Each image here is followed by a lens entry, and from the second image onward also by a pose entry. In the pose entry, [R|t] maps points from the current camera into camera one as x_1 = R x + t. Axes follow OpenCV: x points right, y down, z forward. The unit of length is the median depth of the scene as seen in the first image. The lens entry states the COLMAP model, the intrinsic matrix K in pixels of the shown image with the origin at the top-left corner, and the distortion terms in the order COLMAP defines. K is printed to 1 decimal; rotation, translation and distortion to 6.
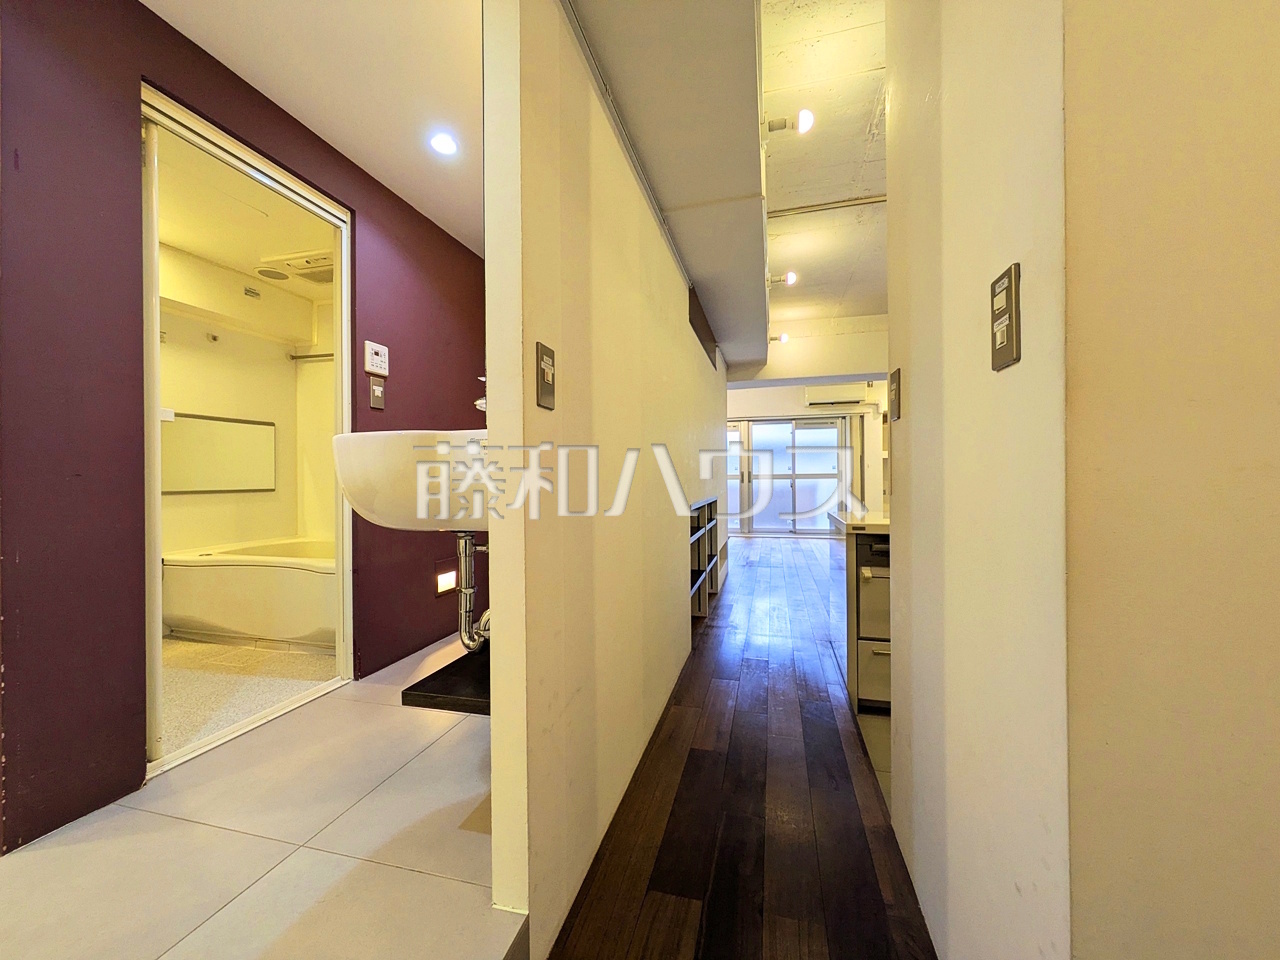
lens RADIAL K [[505.6, 0, 640.0], [0, 505.6, 480.0], [0, 0, 1]] dist [0.000830, 0.000107]
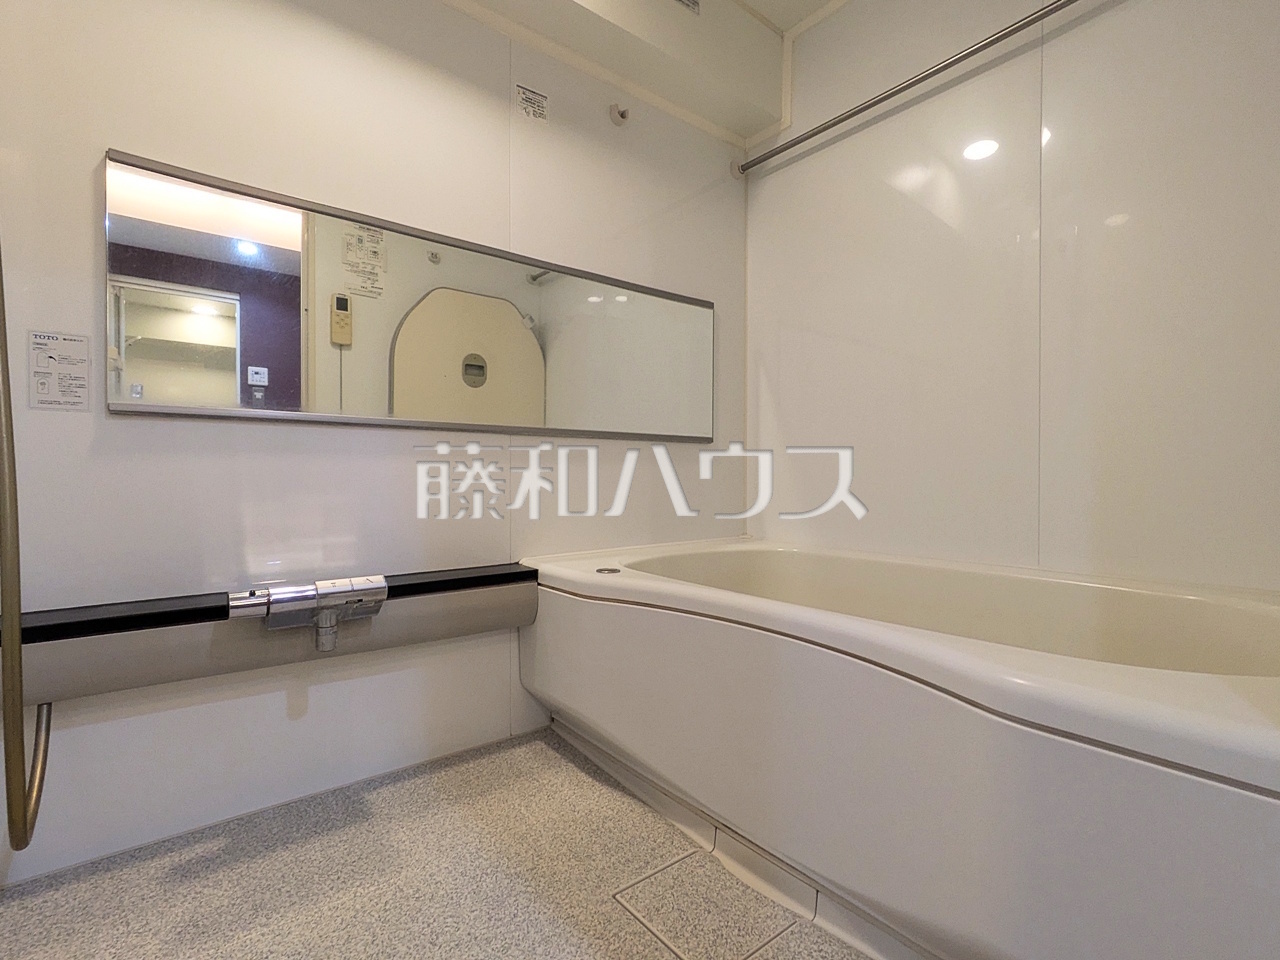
lens RADIAL K [[603.9, 0, 640.0], [0, 603.9, 480.0], [0, 0, 1]] dist [0.003376, 0.000878]
pose [[0.805669, 0.013044, -0.592223, -0.482814], [-0.007437, 0.999901, 0.011906, 0.057810], [0.592320, -0.005188, 0.805686, 0.545558]]
